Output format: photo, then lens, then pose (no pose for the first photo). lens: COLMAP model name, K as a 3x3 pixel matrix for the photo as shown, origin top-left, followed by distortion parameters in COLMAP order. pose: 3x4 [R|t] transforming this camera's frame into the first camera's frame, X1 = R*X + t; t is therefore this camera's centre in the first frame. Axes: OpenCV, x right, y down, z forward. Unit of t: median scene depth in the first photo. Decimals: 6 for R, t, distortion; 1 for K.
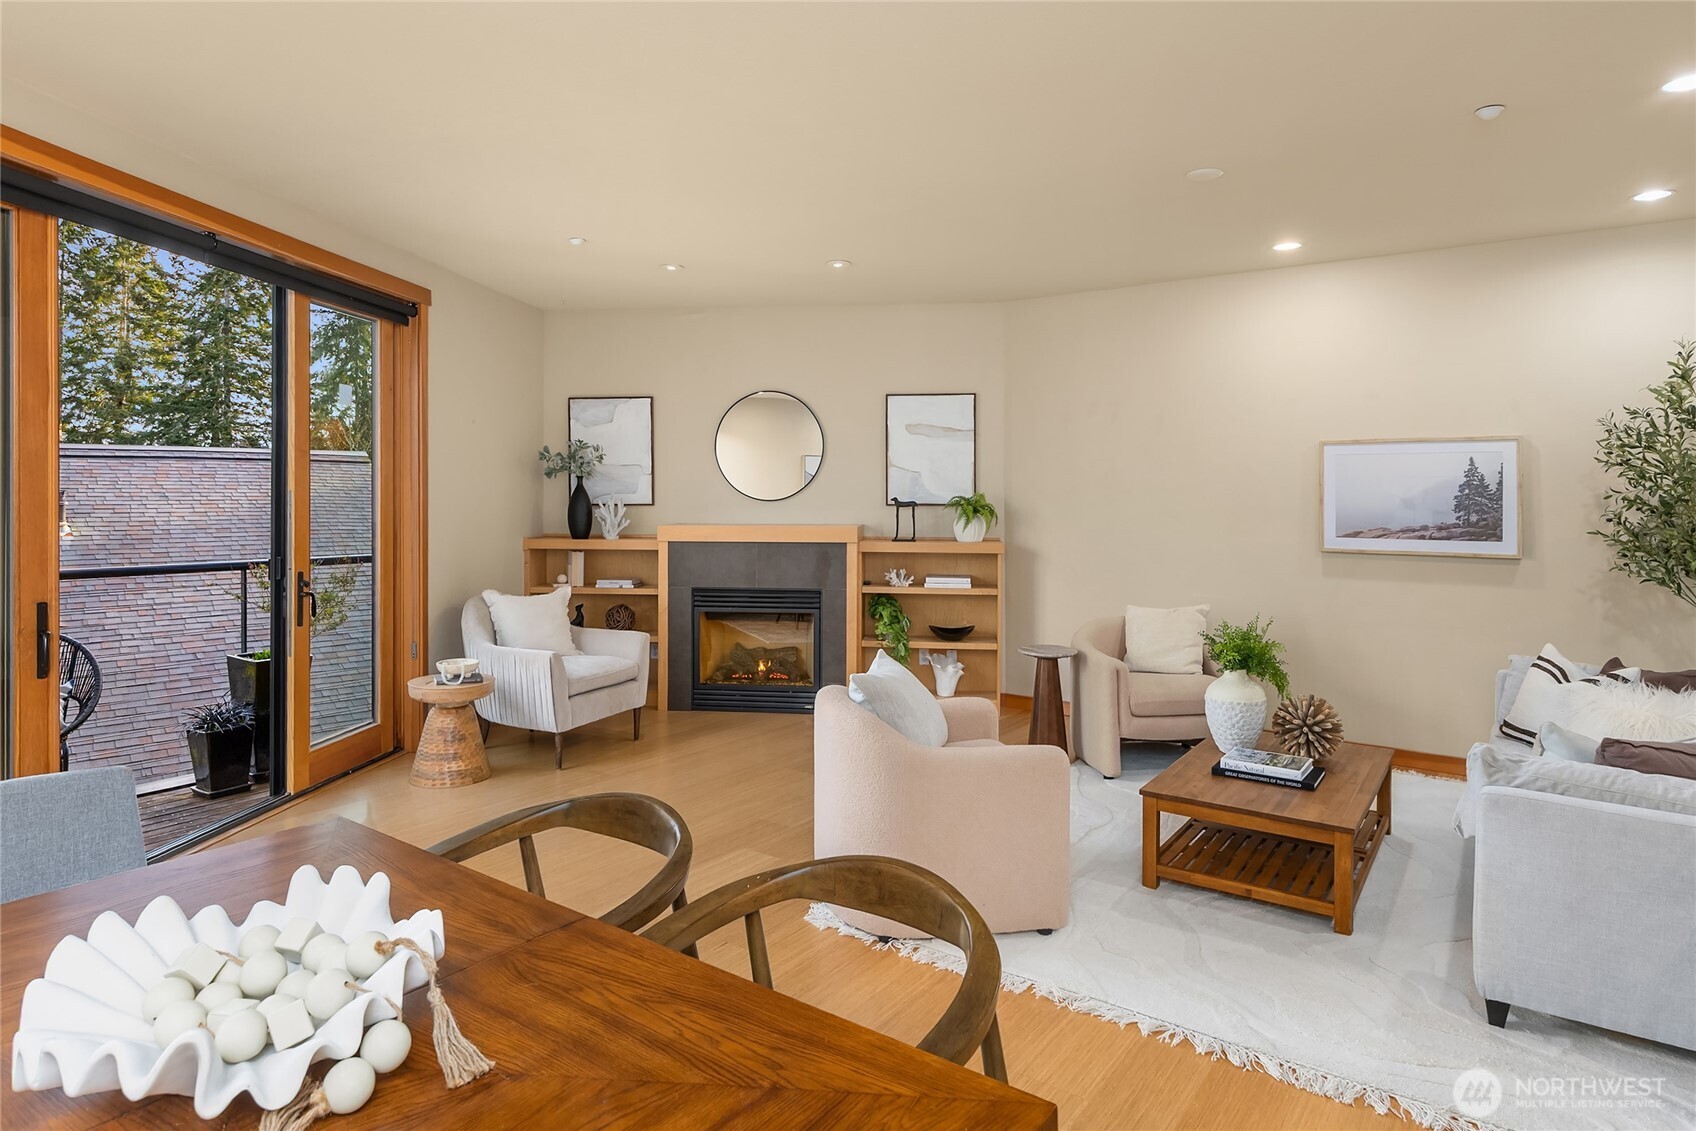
lens RADIAL K [[950.6, 0, 843.5], [0, 950.6, 483.9], [0, 0, 1]] dist [0.003559, 0.002071]
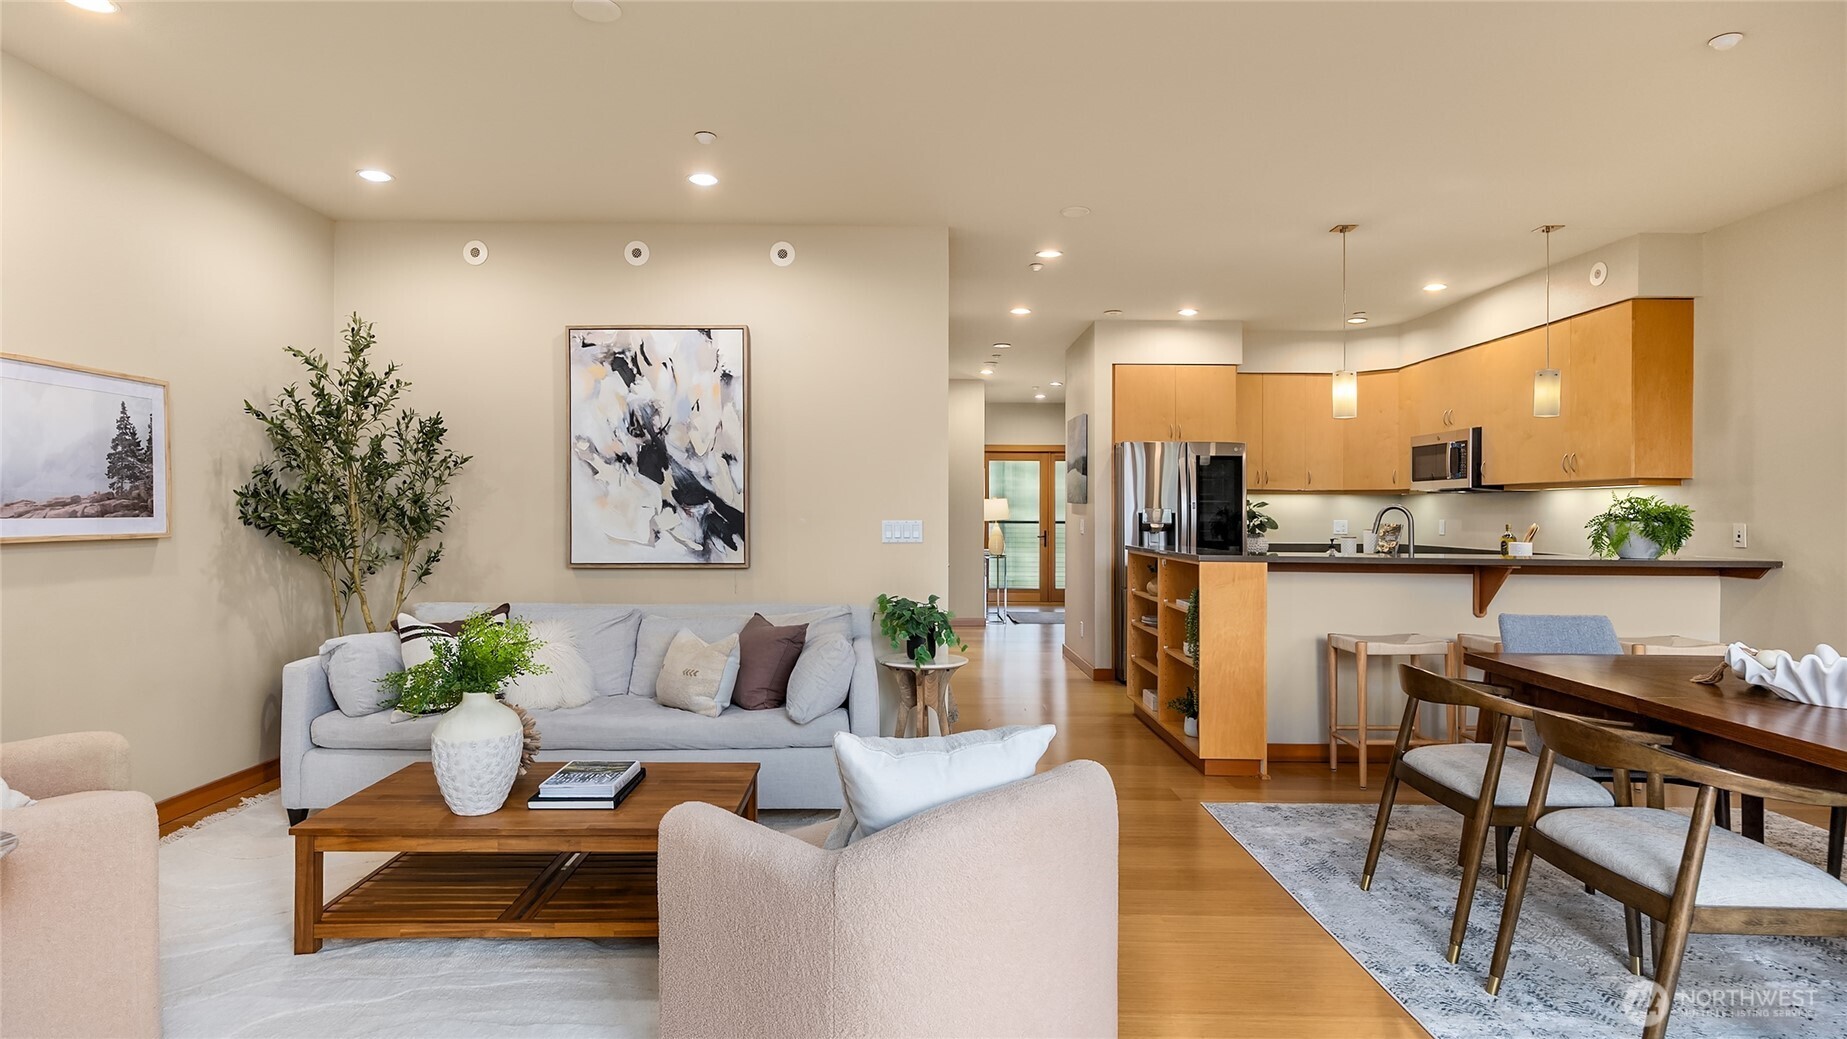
lens RADIAL K [[954.0, 0, 928.5], [0, 954.0, 501.5], [0, 0, 1]] dist [0.007230, 0.002522]
pose [[-0.603018, 0.000453, 0.797727, -0.267357], [-0.017486, 0.999752, -0.013785, 0.043597], [-0.797536, -0.022262, -0.602861, 0.880490]]
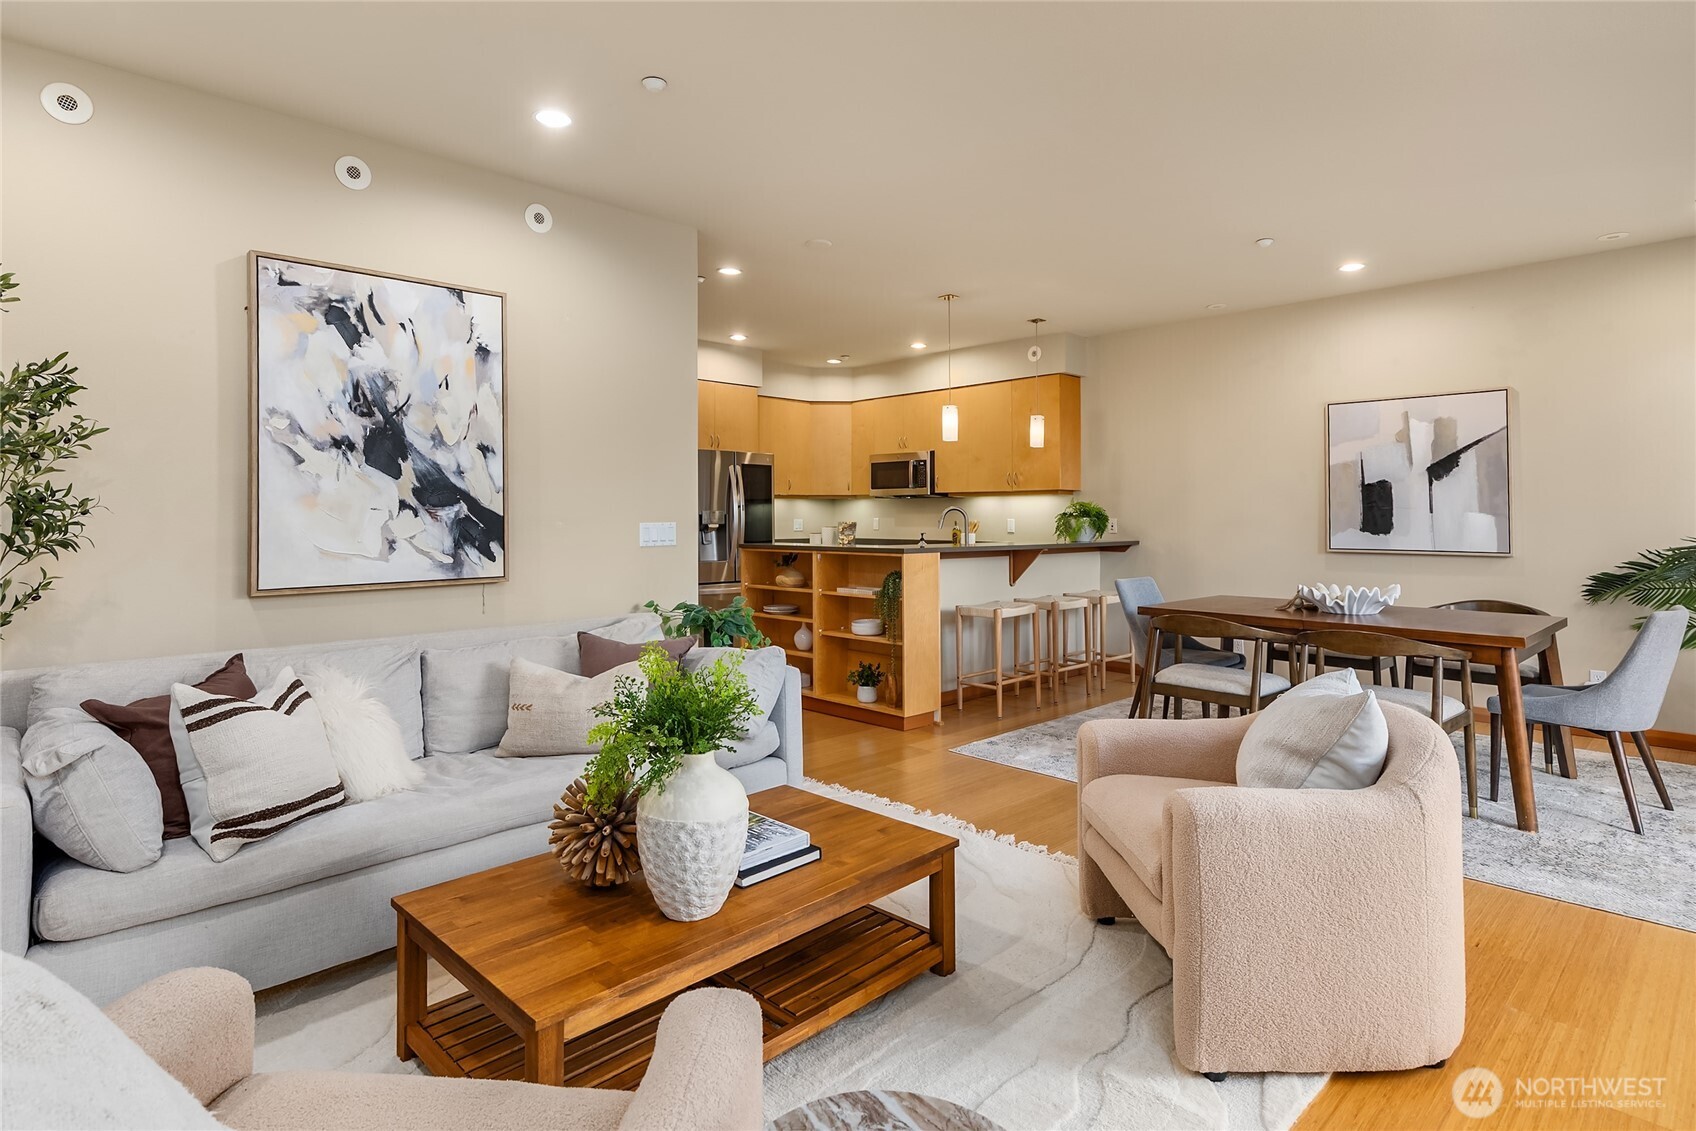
lens RADIAL K [[864.9, 0, 839.5], [0, 864.9, 492.5], [0, 0, 1]] dist [-0.000011, 0.000077]
pose [[-0.985896, 0.000918, 0.167356, 0.190319], [-0.005444, 0.999280, -0.037551, 0.050911], [-0.167270, -0.037933, -0.985181, 1.111196]]
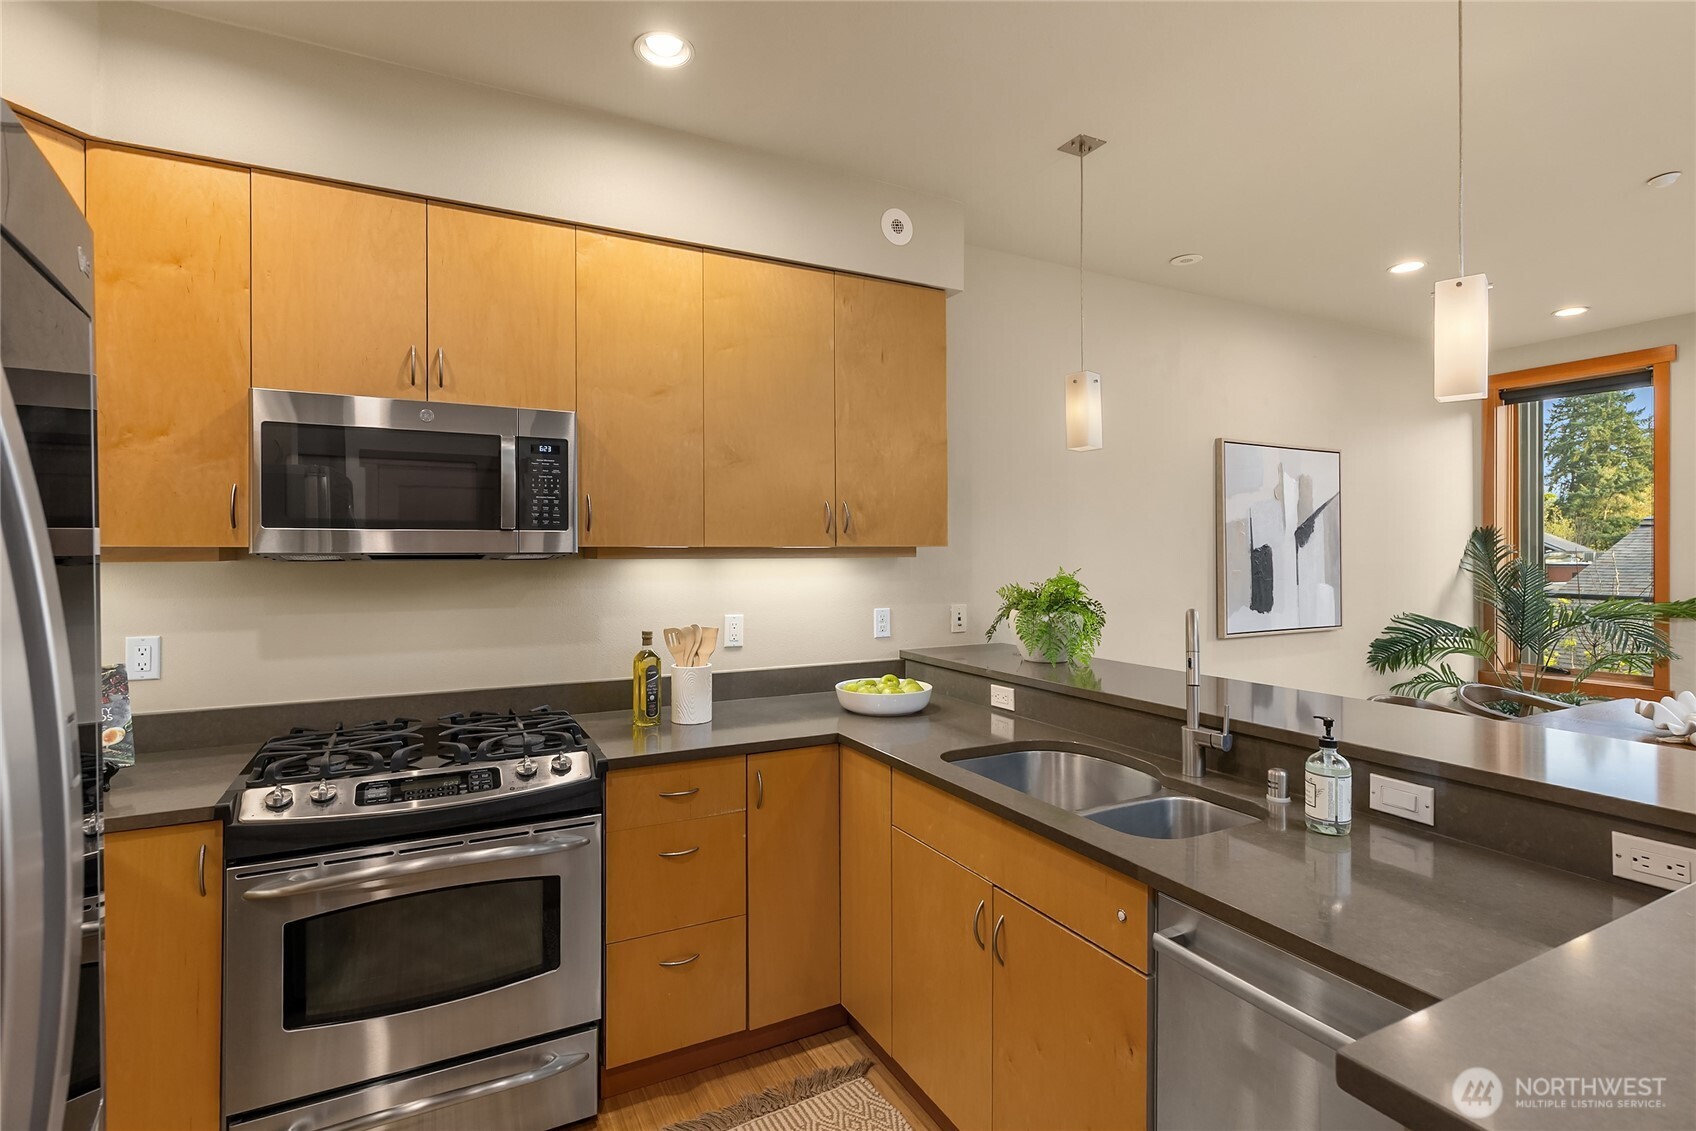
lens RADIAL K [[801.4, 0, 820.9], [0, 801.4, 545.0], [0, 0, 1]] dist [-0.001995, -0.001526]
pose [[-0.457010, -0.008830, -0.889418, 0.621840], [0.006720, 0.999888, -0.013380, -0.001049], [0.889436, -0.012091, -0.456899, -0.097315]]
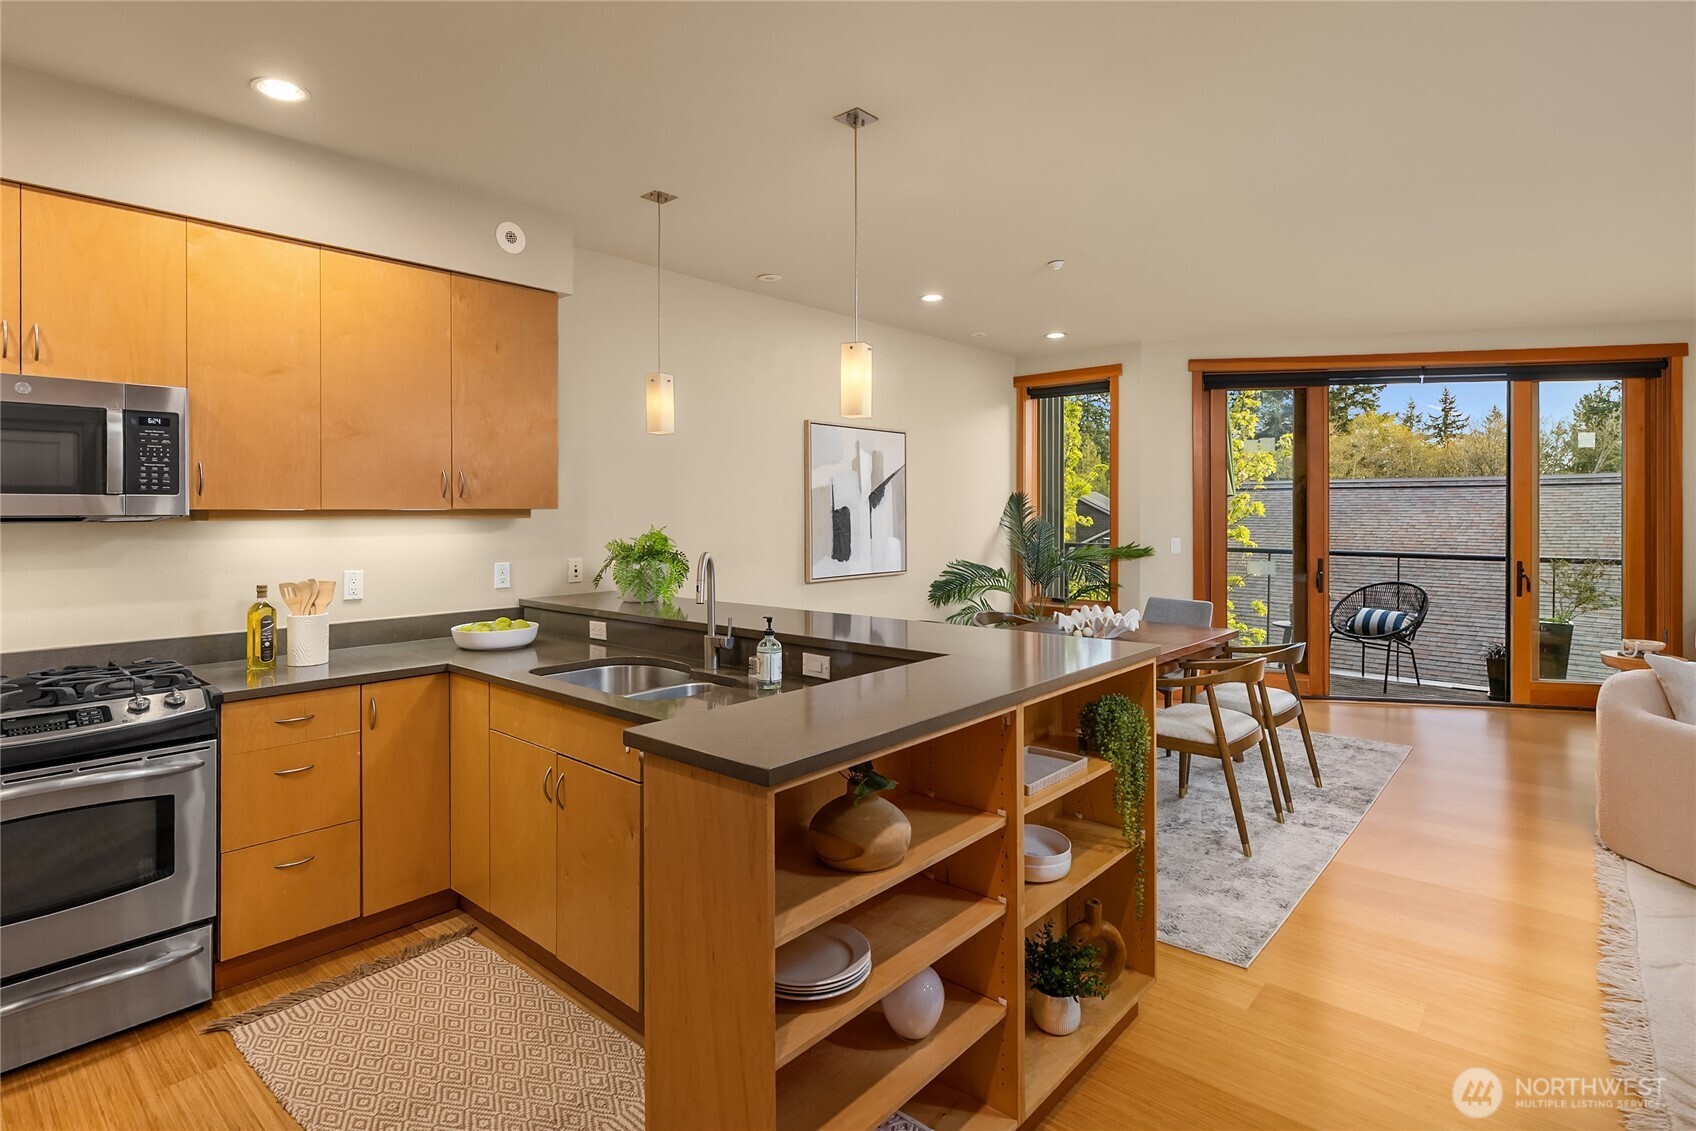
lens RADIAL K [[864.9, 0, 835.2], [0, 864.9, 504.0], [0, 0, 1]] dist [-0.000011, 0.000077]
pose [[-0.098302, -0.011590, -0.995089, 0.777467], [0.012461, 0.999839, -0.012876, 0.001324], [0.995079, -0.013665, -0.098142, 0.026519]]
